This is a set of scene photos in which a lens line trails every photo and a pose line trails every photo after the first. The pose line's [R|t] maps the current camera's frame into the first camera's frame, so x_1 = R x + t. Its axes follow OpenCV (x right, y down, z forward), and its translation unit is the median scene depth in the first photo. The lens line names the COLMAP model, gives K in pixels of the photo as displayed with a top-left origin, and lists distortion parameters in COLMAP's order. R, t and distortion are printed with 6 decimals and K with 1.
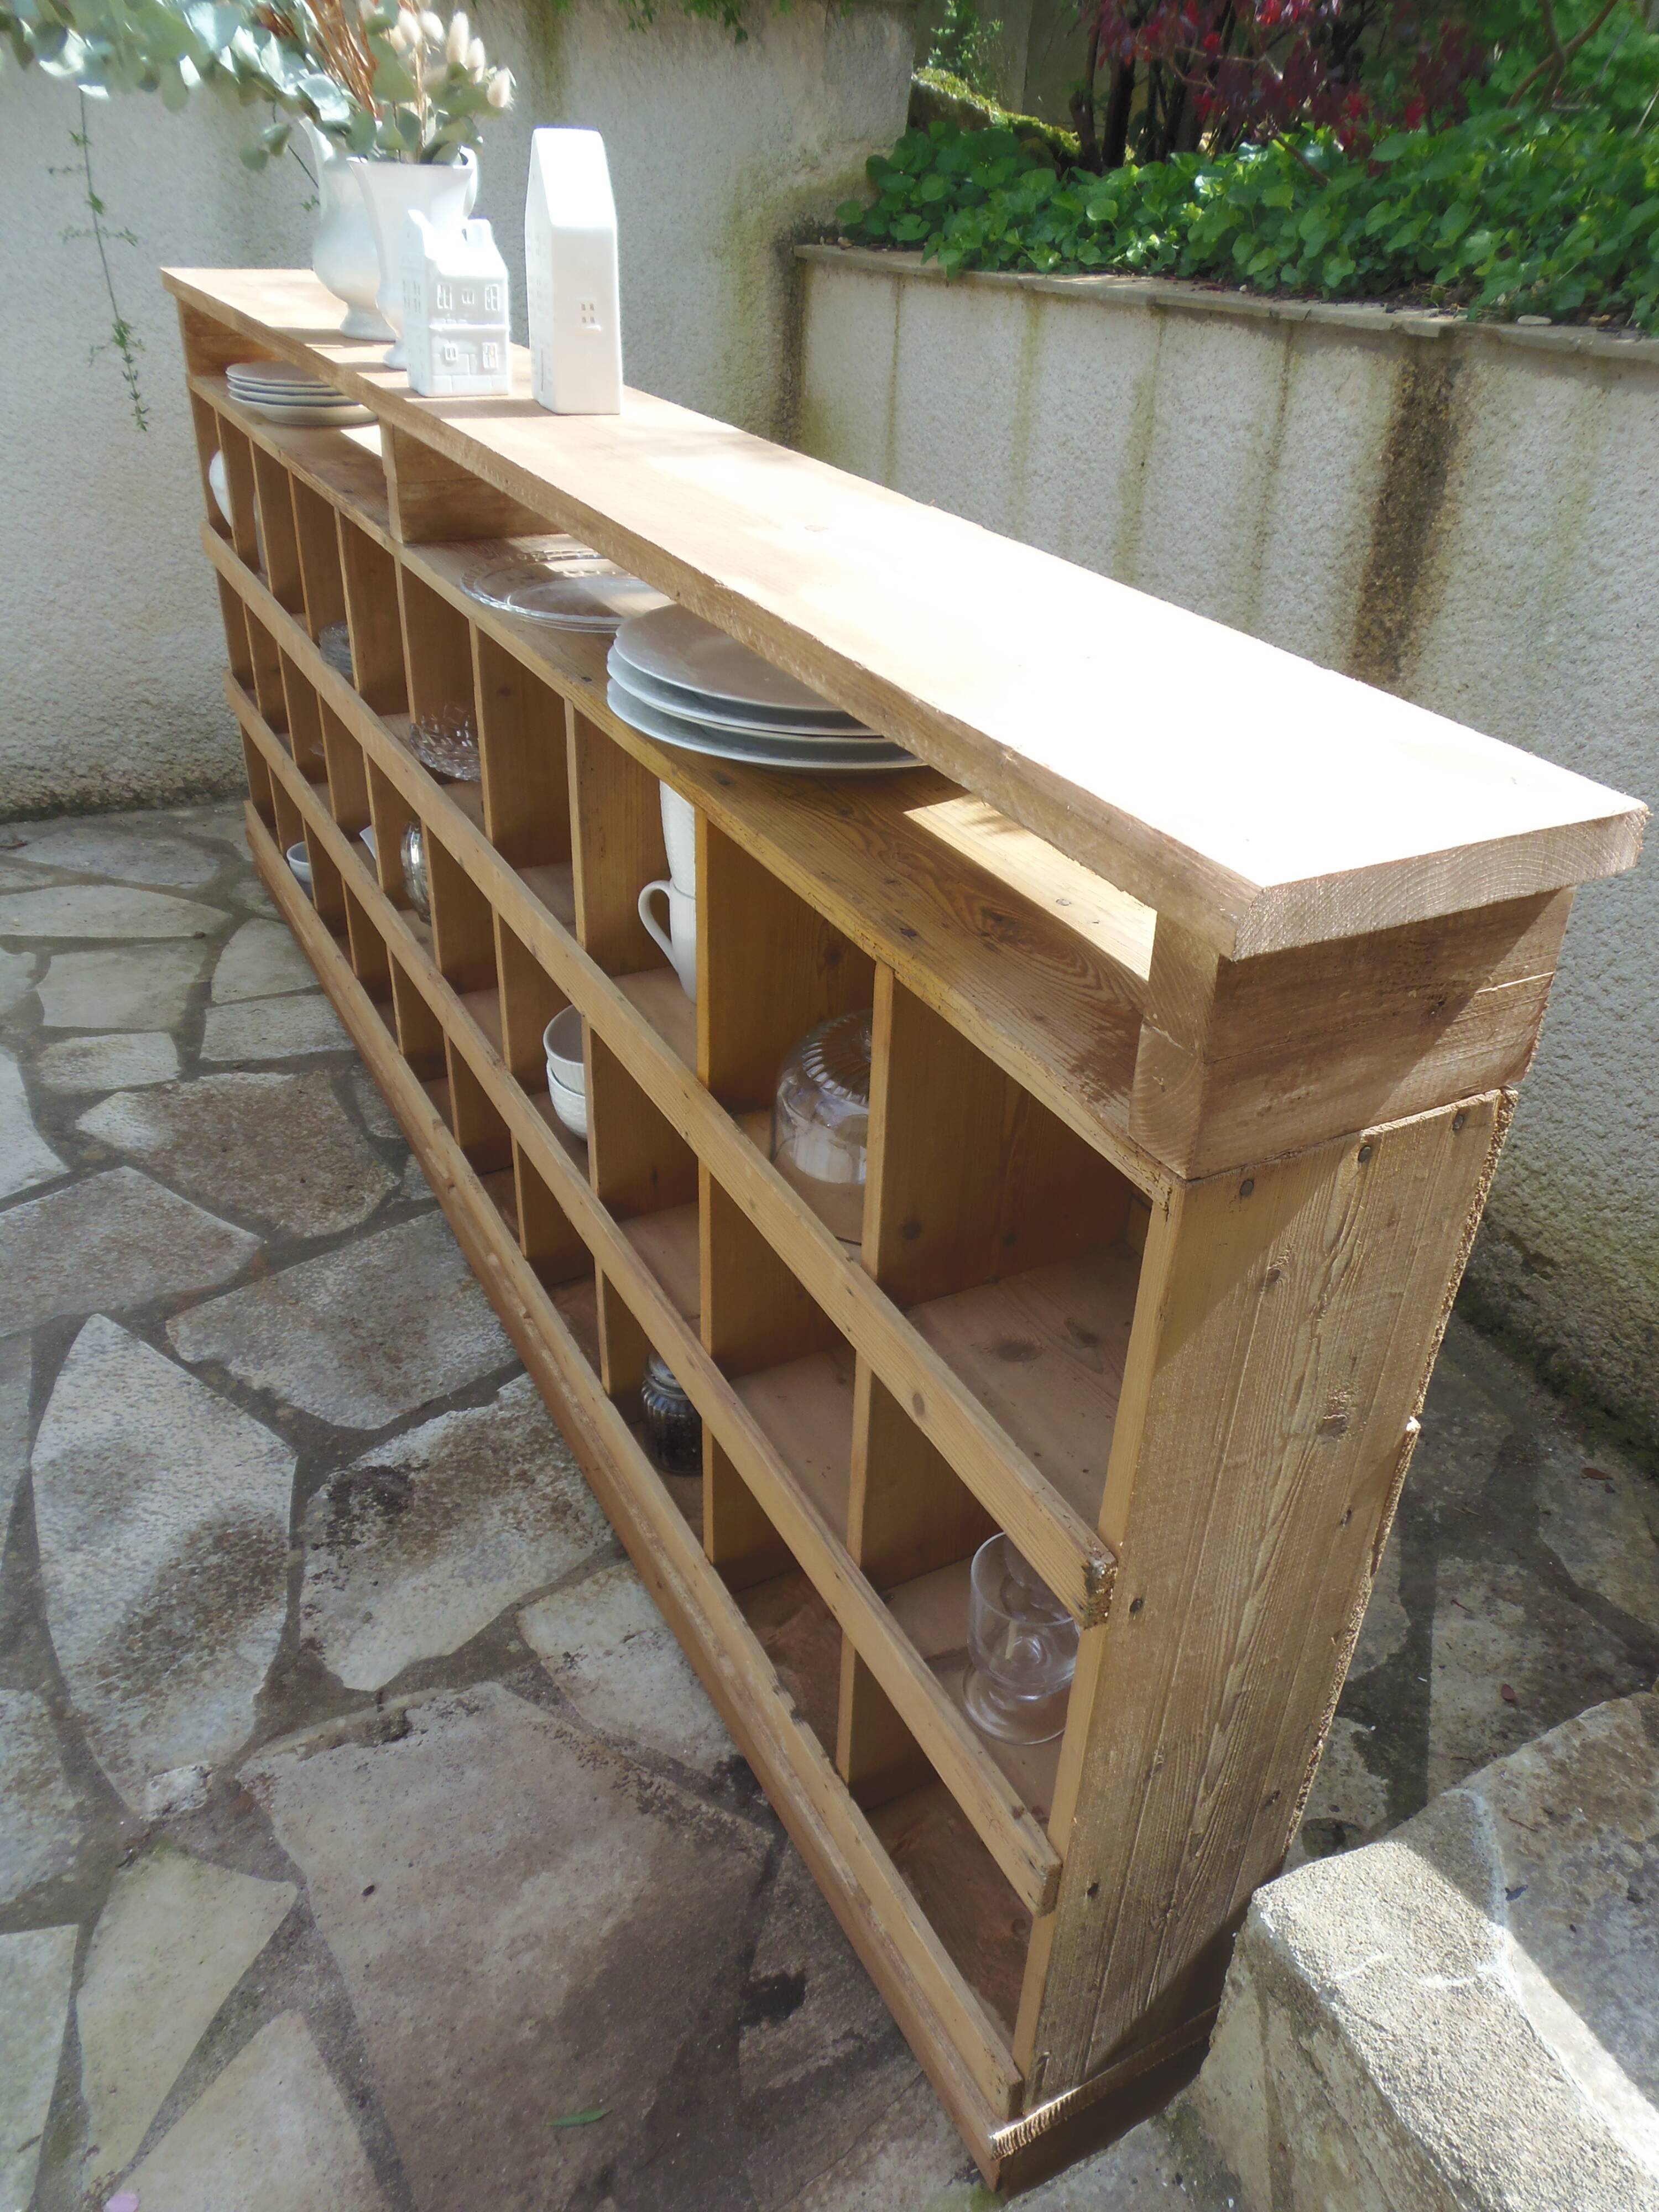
lens RADIAL K [[1627.5, 0, 875.1], [0, 1627.5, 1119.2], [0, 0, 1]] dist [-0.006875, -0.005521]
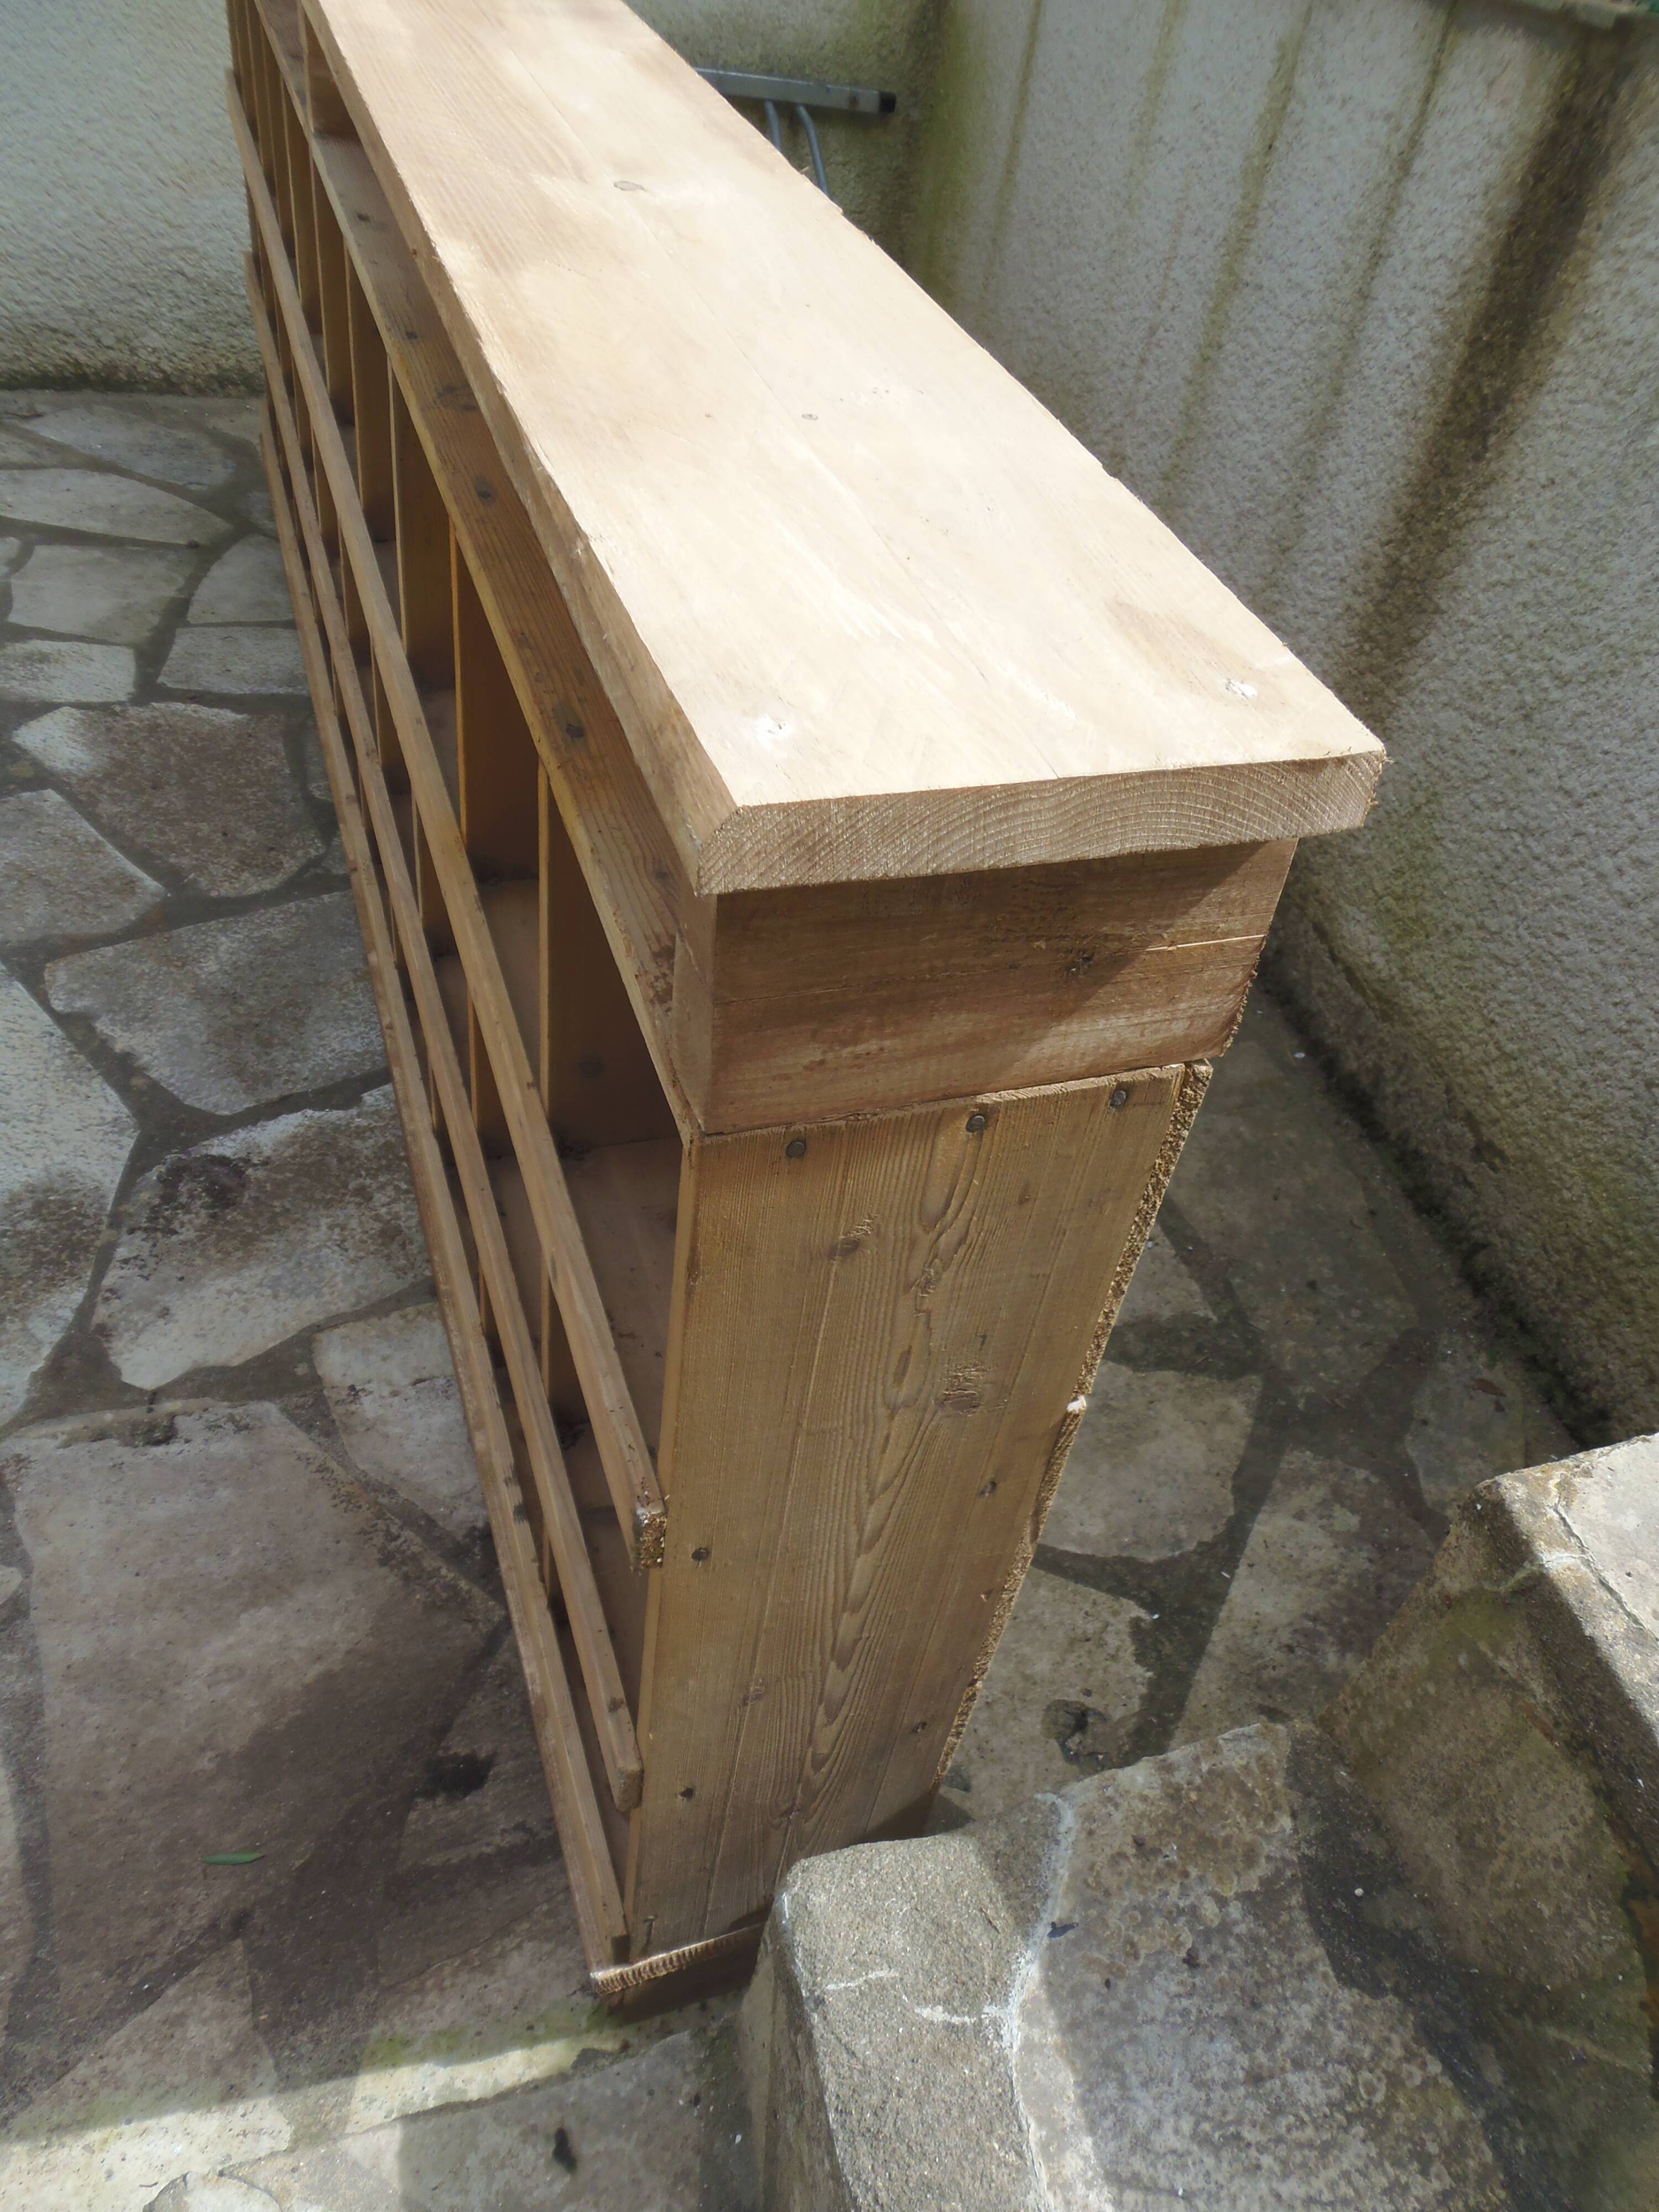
lens RADIAL K [[1636.9, 0, 886.7], [0, 1636.9, 1106.9], [0, 0, 1]] dist [-0.022341, -0.007661]
pose [[0.984278, 0.169623, -0.049245, 0.132170], [-0.157974, 0.970128, 0.184106, -0.057048], [0.079003, -0.173432, 0.981672, 0.093035]]
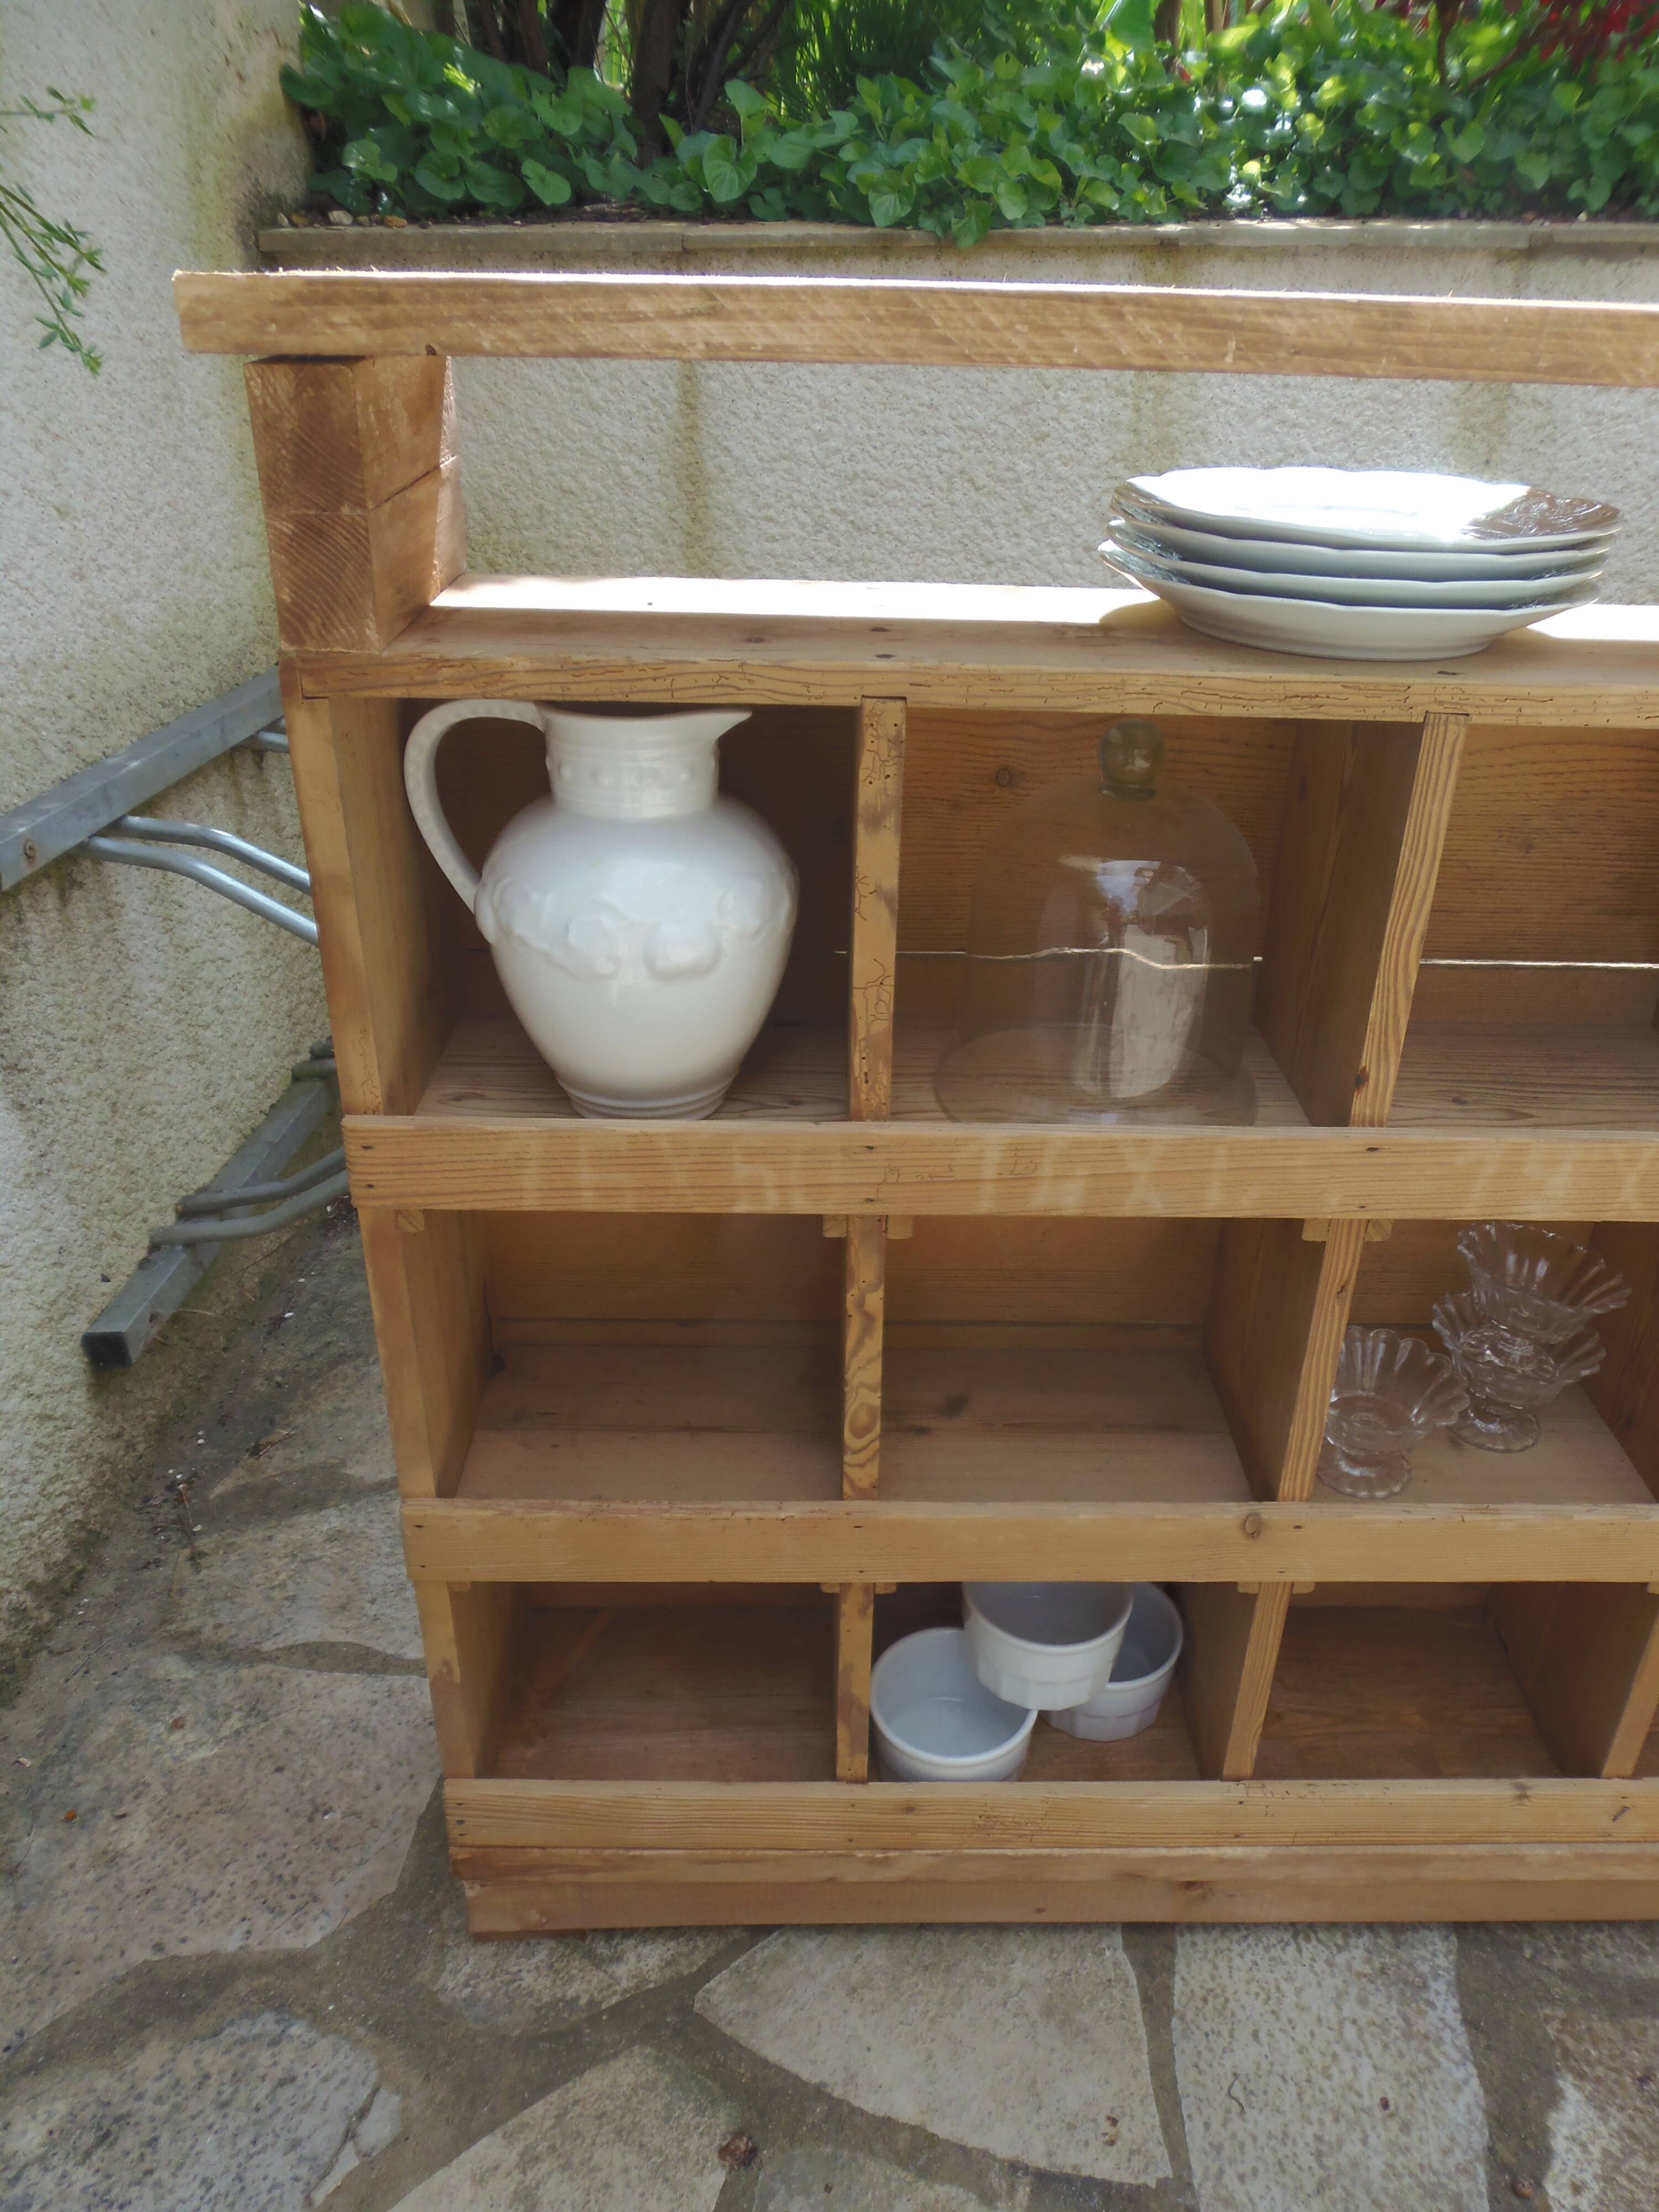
lens RADIAL K [[1625.0, 0, 862.6], [0, 1625.0, 1127.9], [0, 0, 1]] dist [-0.030238, 0.000551]
pose [[0.461057, -0.451415, 0.763970, -0.953893], [0.458586, 0.858269, 0.230377, -0.624353], [-0.759688, 0.244129, 0.602723, 1.193429]]
